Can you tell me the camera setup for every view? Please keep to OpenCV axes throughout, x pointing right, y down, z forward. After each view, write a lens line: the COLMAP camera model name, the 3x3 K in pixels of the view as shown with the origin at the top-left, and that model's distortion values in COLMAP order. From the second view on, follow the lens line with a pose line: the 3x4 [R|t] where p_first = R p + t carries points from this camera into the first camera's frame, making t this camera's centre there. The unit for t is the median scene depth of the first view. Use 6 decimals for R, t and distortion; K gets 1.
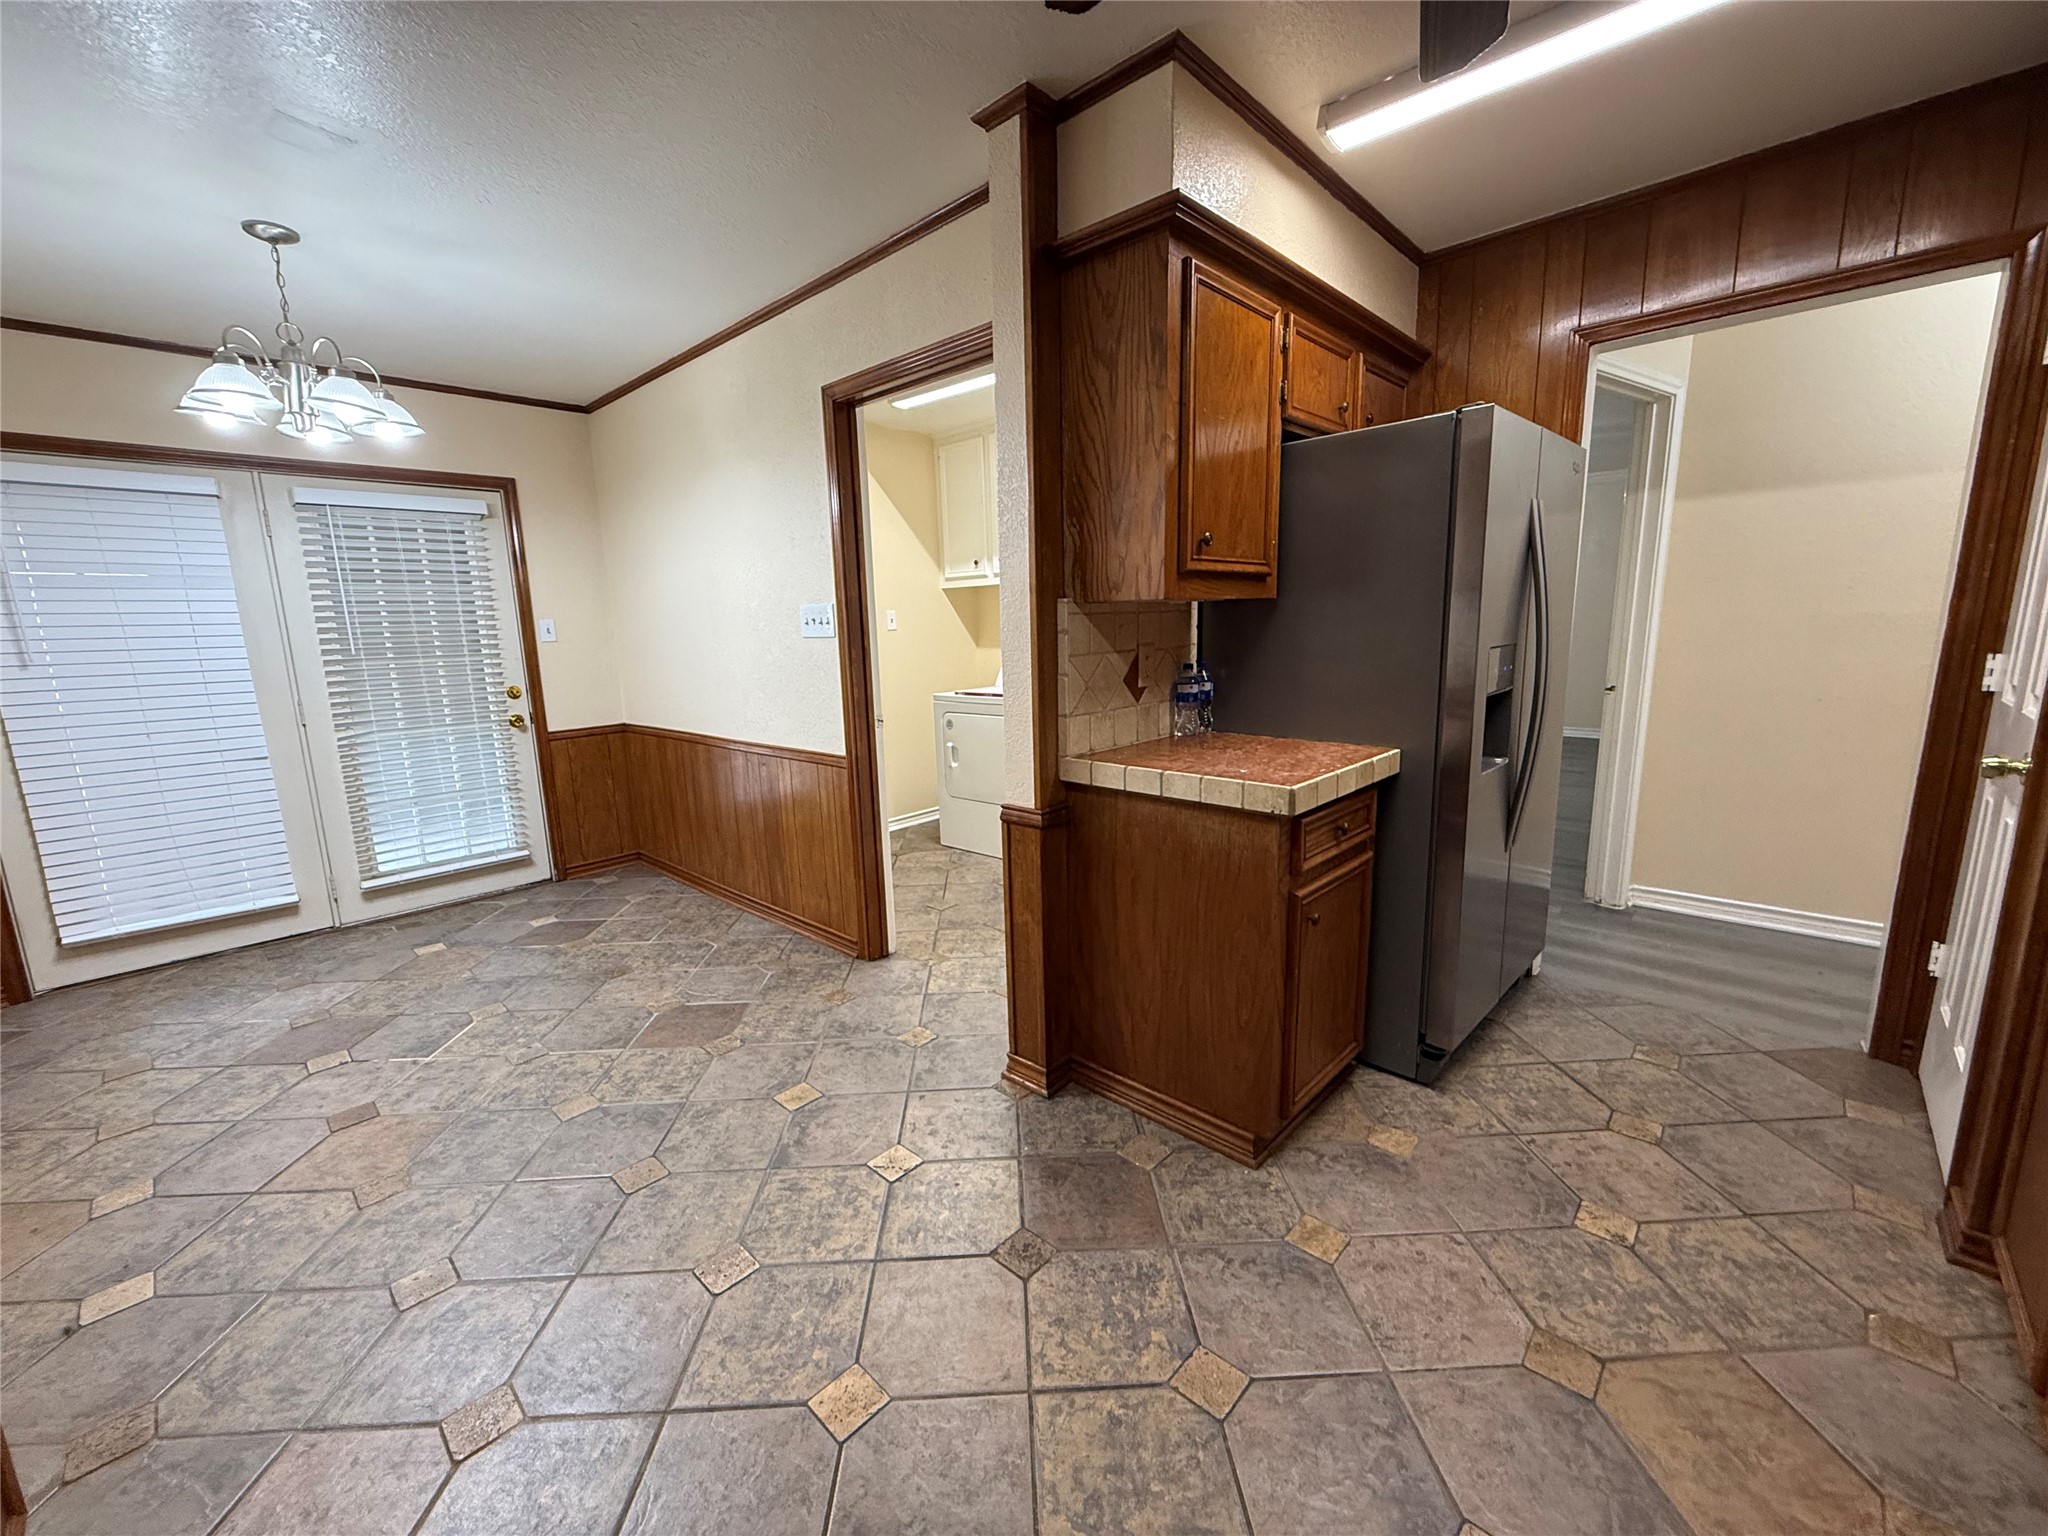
lens RADIAL K [[813.9, 0, 1017.1], [0, 813.9, 776.1], [0, 0, 1]] dist [0.001335, 0.000067]
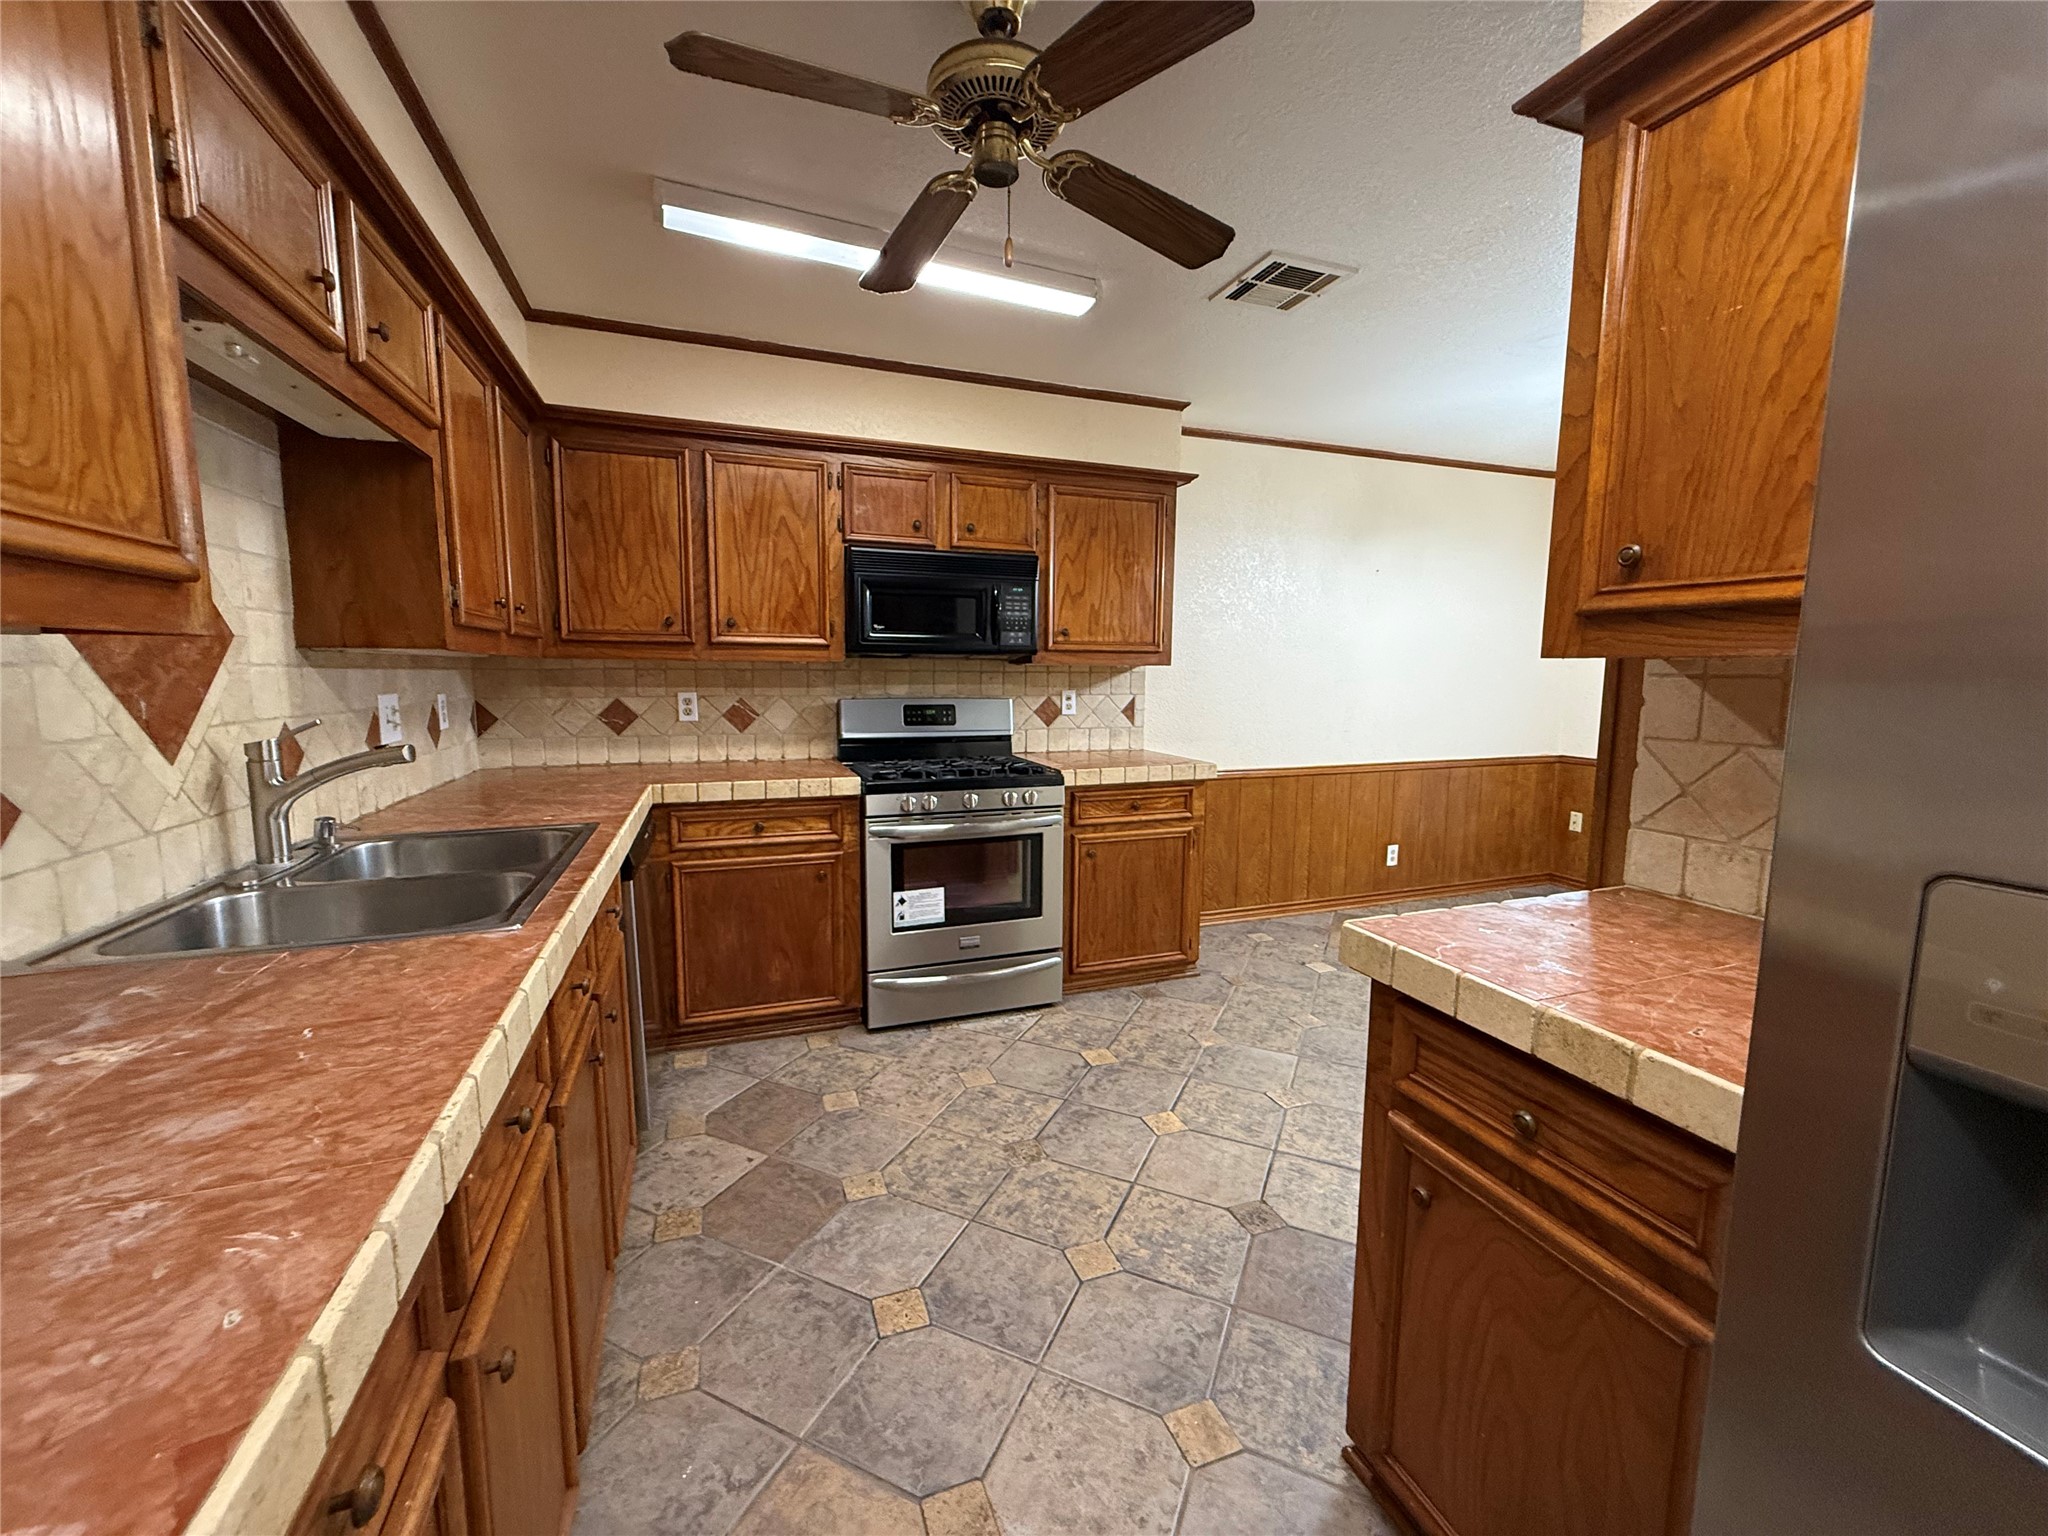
lens RADIAL K [[813.9, 0, 1020.0], [0, 813.9, 764.7], [0, 0, 1]] dist [0.001335, 0.000067]
pose [[-0.445239, 0.134389, -0.885270, 1.462812], [-0.155106, 0.962151, 0.224069, -0.321225], [0.881876, 0.237075, -0.407542, 1.357889]]
